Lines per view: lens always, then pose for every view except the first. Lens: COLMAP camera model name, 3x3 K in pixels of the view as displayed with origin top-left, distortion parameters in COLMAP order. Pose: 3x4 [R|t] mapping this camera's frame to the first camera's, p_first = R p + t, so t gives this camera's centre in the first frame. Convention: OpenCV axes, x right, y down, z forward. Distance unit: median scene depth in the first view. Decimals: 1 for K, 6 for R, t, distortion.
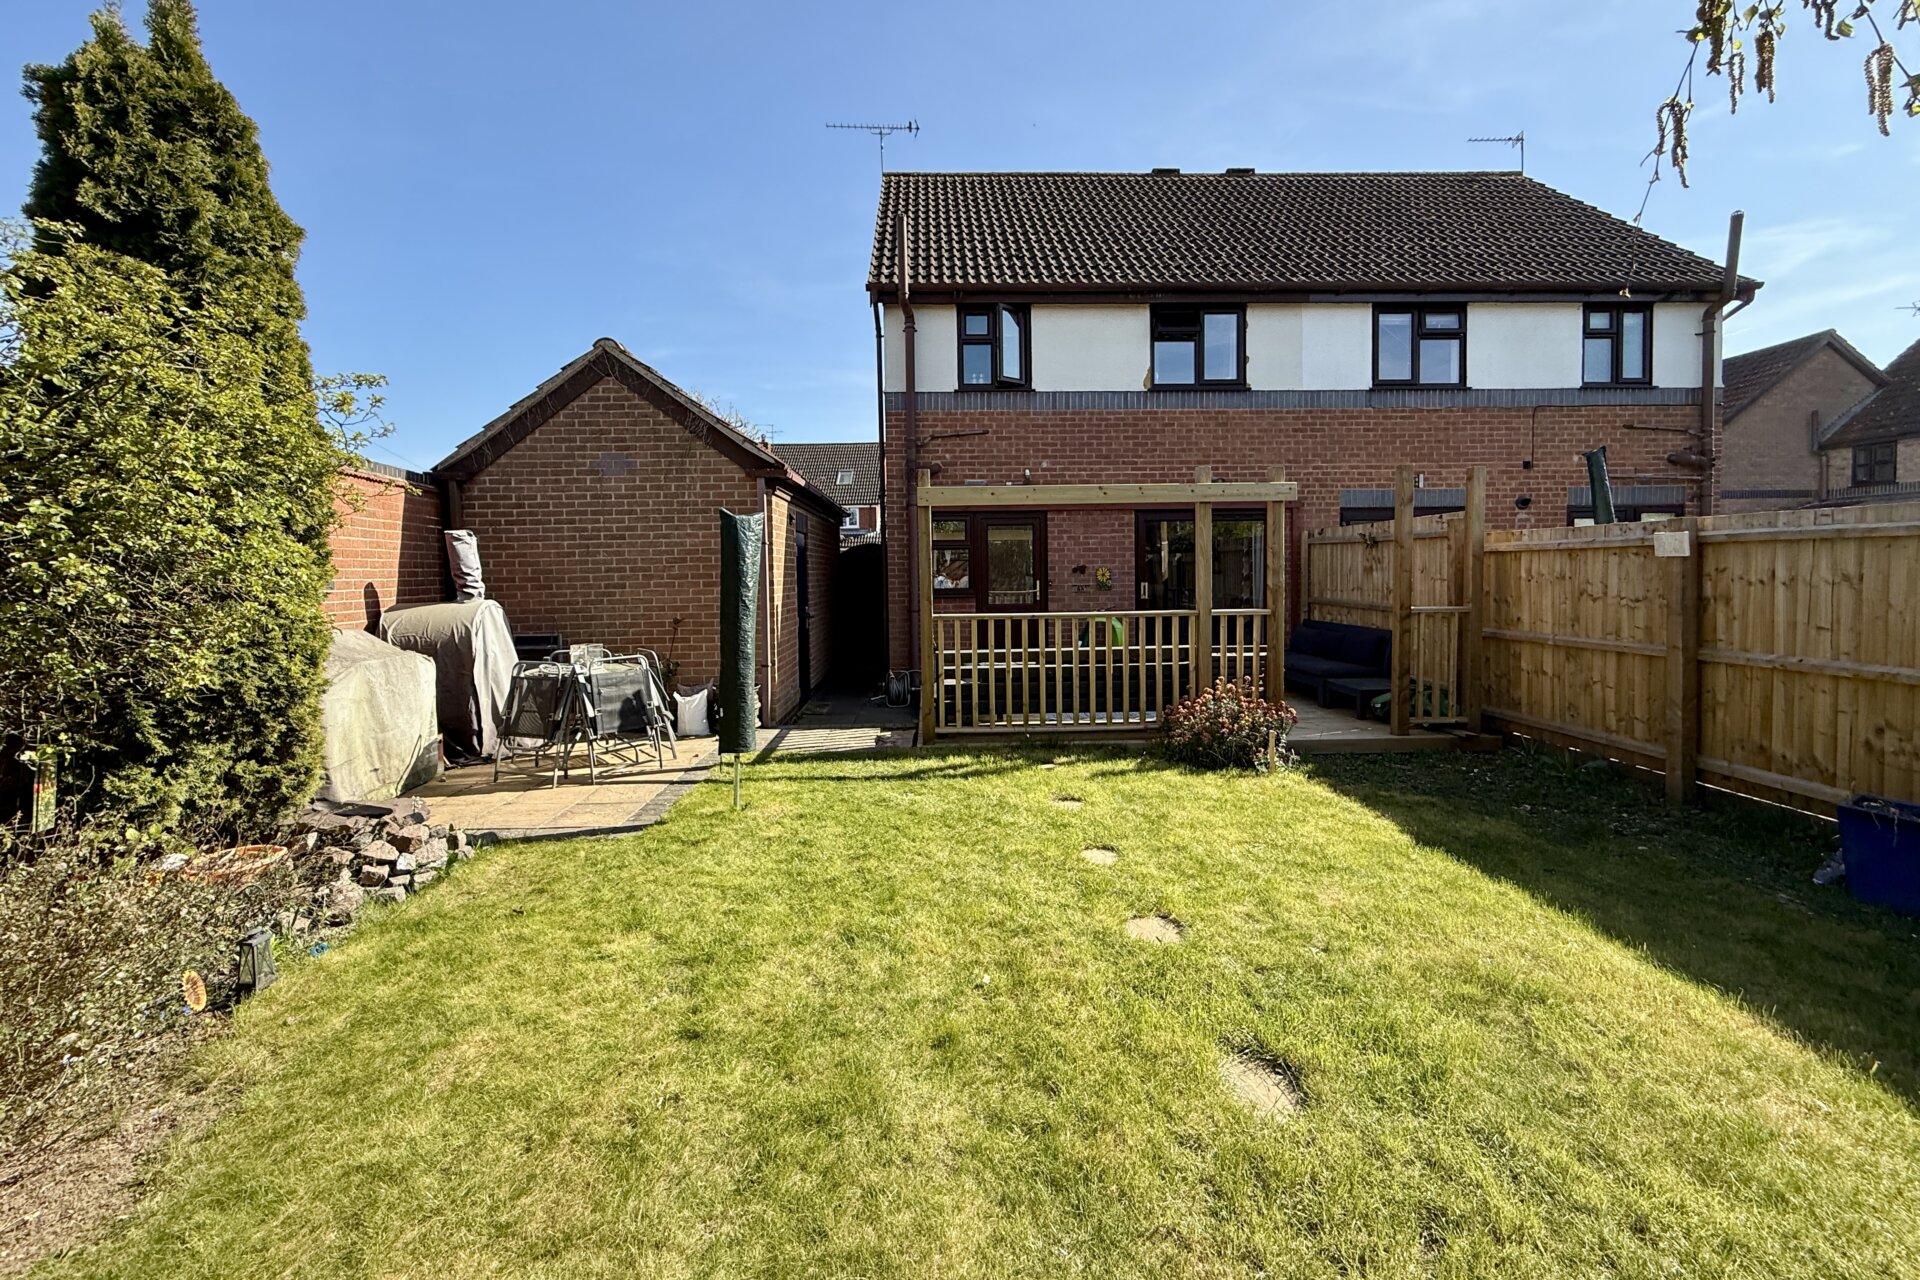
lens RADIAL K [[766.6, 0, 959.6], [0, 766.6, 560.1], [0, 0, 1]] dist [-0.000484, -0.000062]
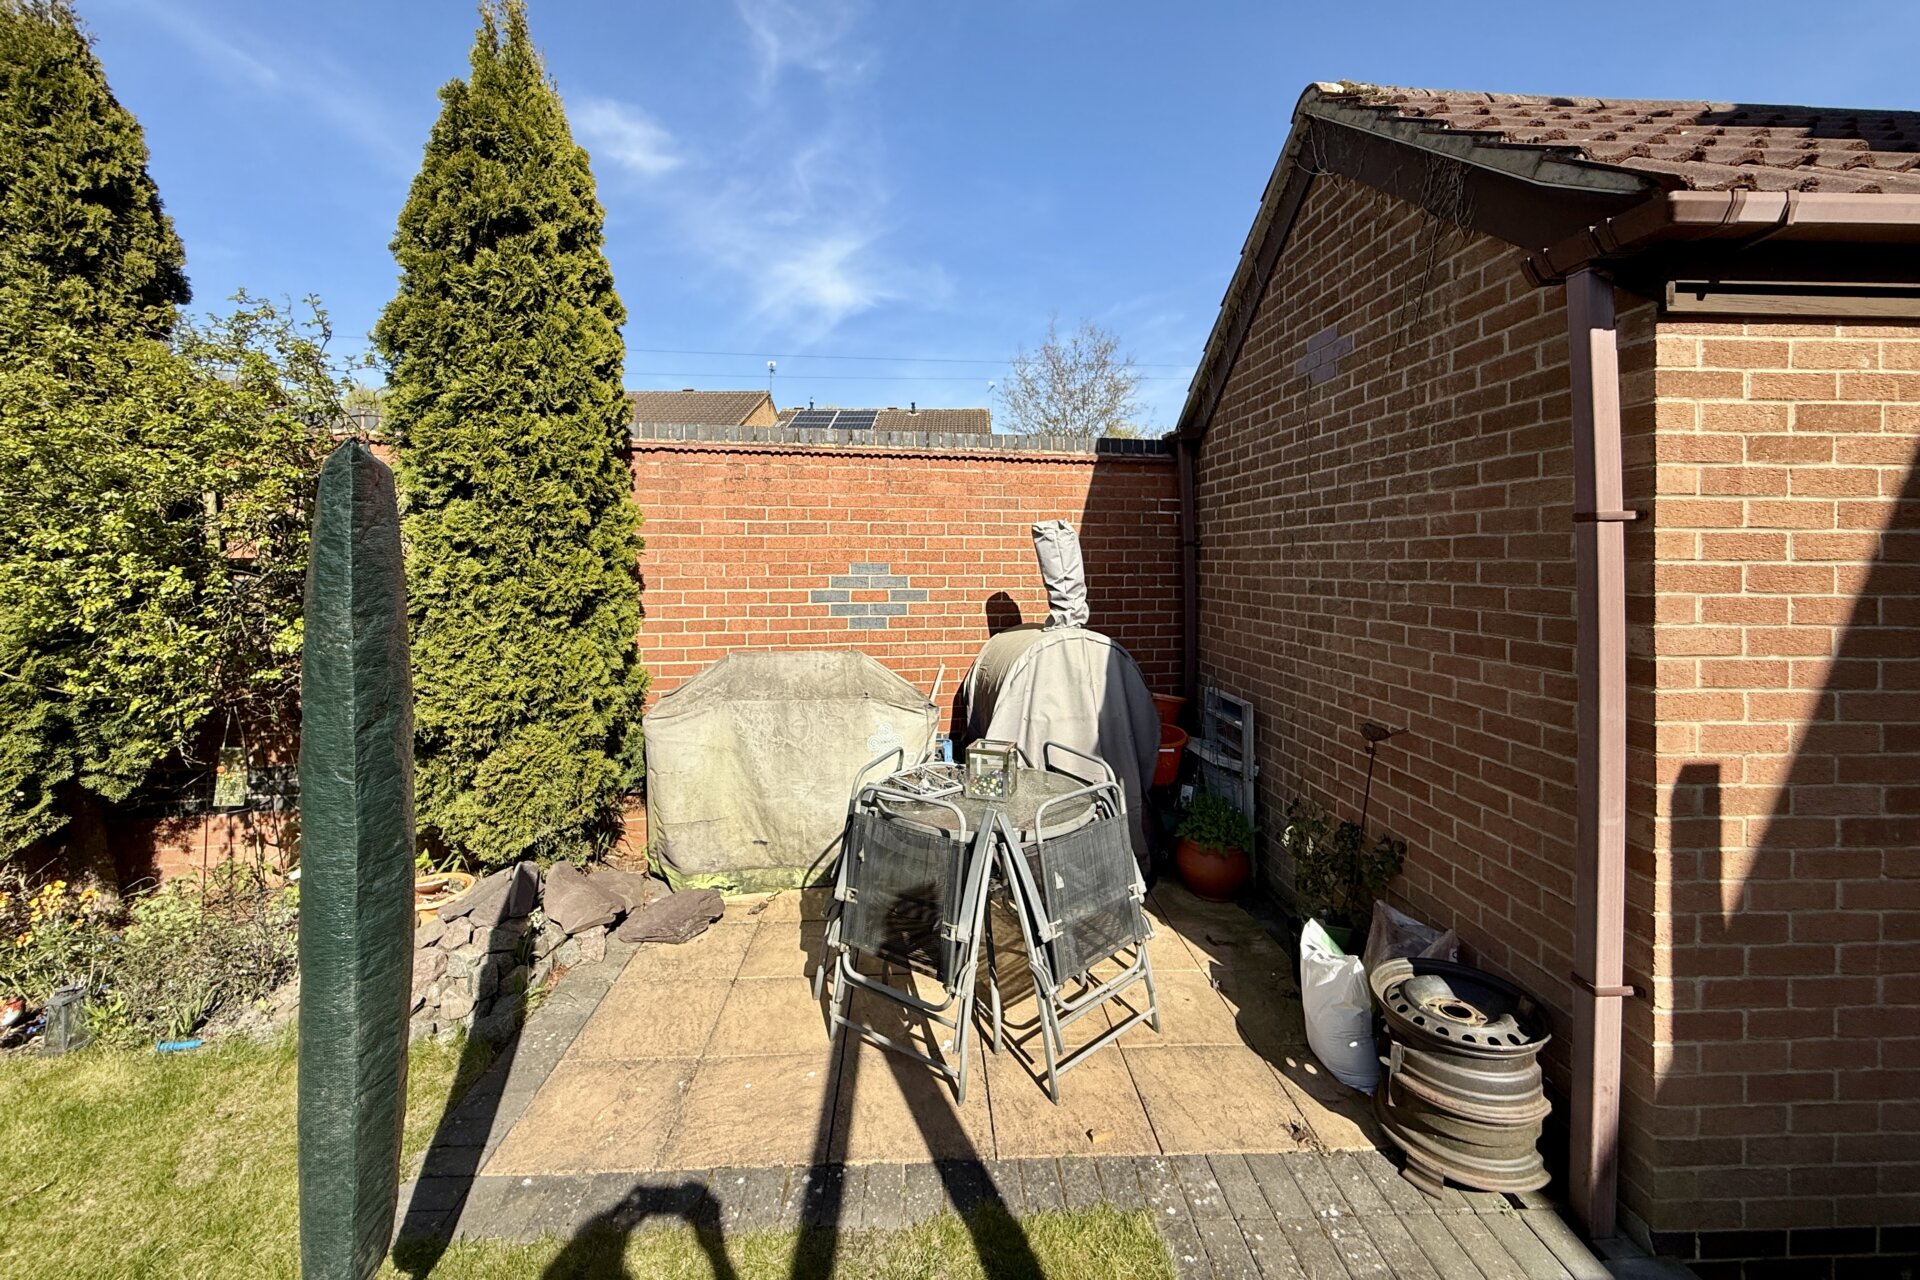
lens RADIAL K [[766.6, 0, 959.6], [0, 766.6, 560.1], [0, 0, 1]] dist [-0.000484, -0.000062]
pose [[0.026370, 0.013696, -0.999558, 0.001761], [0.006240, 0.999884, 0.013865, -0.011843], [0.999633, -0.006602, 0.026282, 0.774111]]
